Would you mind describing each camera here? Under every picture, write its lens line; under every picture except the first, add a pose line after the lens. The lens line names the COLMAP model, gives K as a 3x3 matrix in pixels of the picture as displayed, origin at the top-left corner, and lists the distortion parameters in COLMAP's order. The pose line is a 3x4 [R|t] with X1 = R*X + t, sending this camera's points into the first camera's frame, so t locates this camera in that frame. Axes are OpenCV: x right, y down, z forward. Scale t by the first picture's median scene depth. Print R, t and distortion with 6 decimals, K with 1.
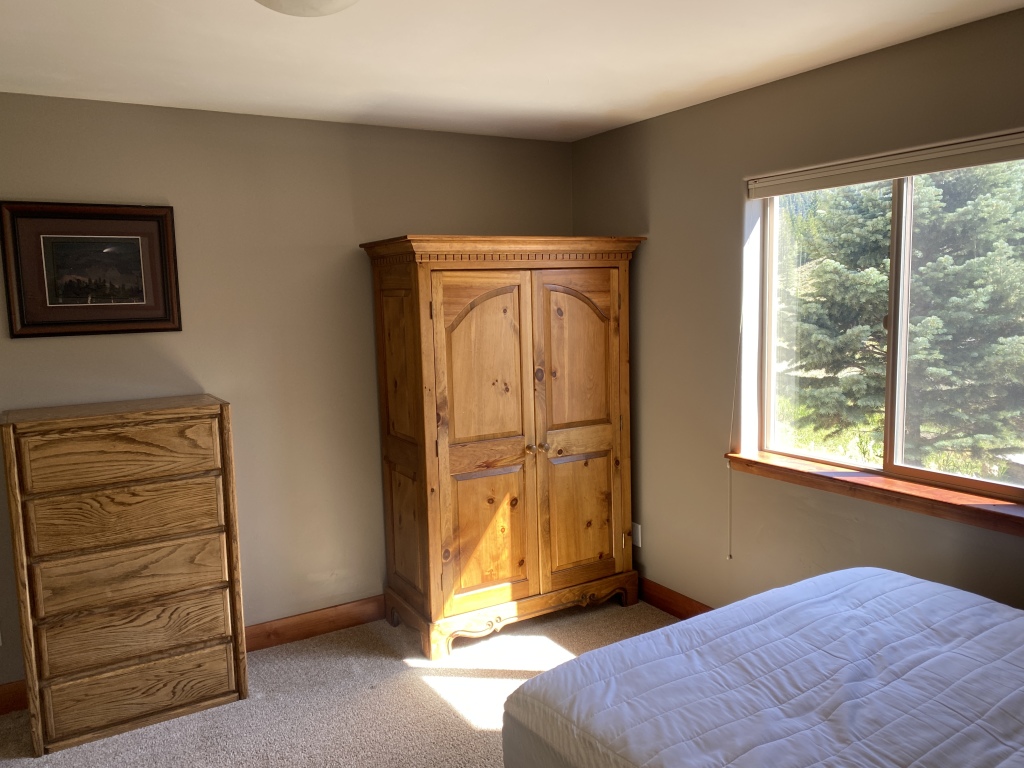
lens RADIAL K [[787.7, 0, 511.8], [0, 787.7, 384.7], [0, 0, 1]] dist [0.017283, -0.000525]
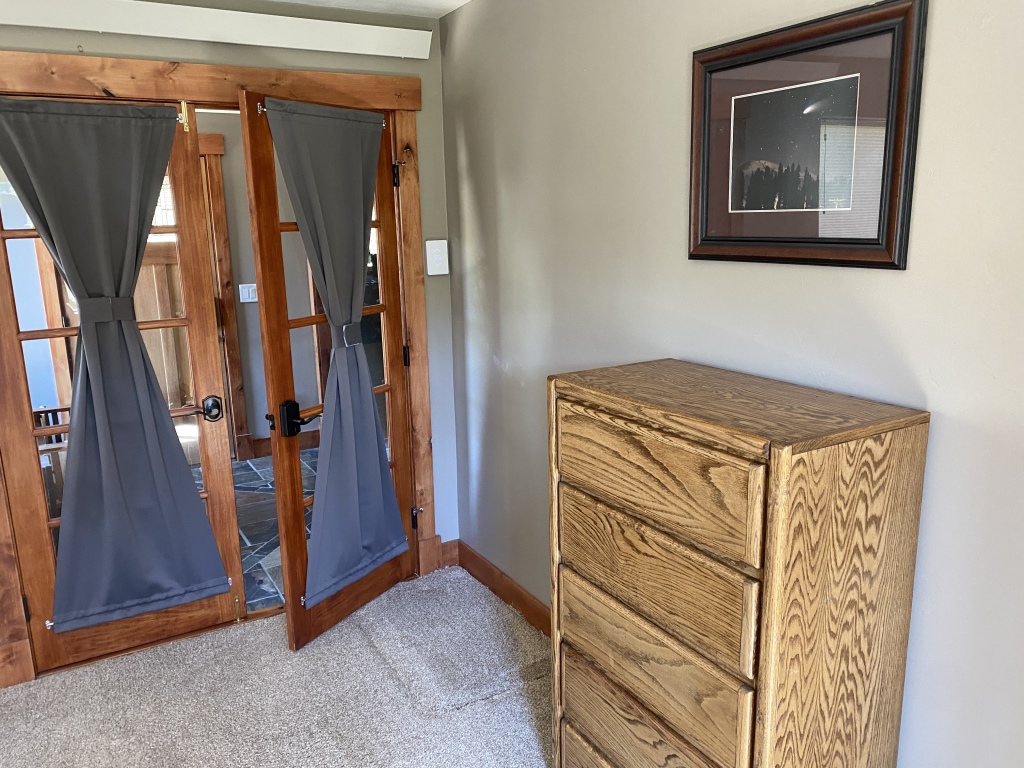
lens RADIAL K [[787.7, 0, 511.3], [0, 787.7, 382.9], [0, 0, 1]] dist [0.017283, -0.000525]
pose [[-0.045333, 0.237015, -0.970448, 0.076864], [-0.092400, 0.966287, 0.240315, -0.108830], [0.994689, 0.100564, -0.021904, 0.898900]]
